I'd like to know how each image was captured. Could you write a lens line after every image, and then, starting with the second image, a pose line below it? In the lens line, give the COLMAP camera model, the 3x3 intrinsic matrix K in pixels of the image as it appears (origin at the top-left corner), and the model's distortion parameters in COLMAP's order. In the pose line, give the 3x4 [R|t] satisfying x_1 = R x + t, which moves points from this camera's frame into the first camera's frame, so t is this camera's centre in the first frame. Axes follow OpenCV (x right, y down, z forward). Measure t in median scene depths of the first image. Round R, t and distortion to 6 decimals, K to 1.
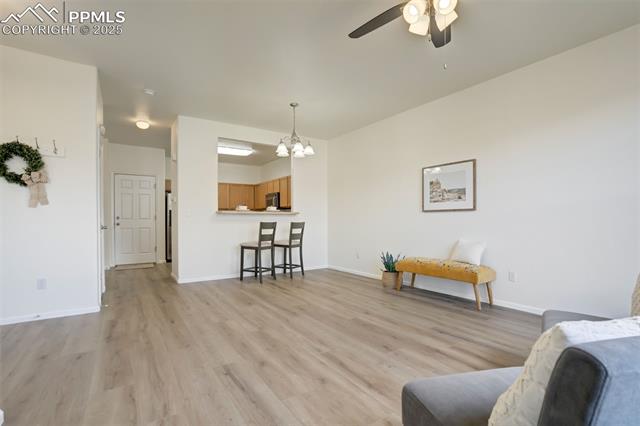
lens RADIAL K [[303.6, 0, 320.9], [0, 303.6, 220.0], [0, 0, 1]] dist [-0.022813, 0.001199]
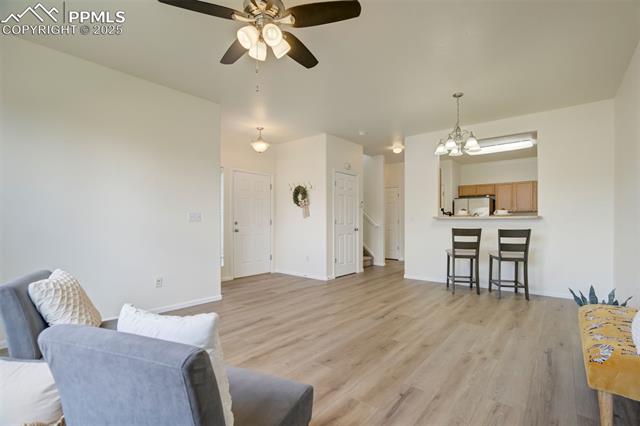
lens RADIAL K [[297.5, 0, 320.4], [0, 297.5, 215.3], [0, 0, 1]] dist [-0.046888, 0.020348]
pose [[0.273227, -0.018407, -0.961773, 0.867329], [-0.001504, 0.999808, -0.019563, -0.021221], [0.961948, 0.006792, 0.273147, 0.547606]]
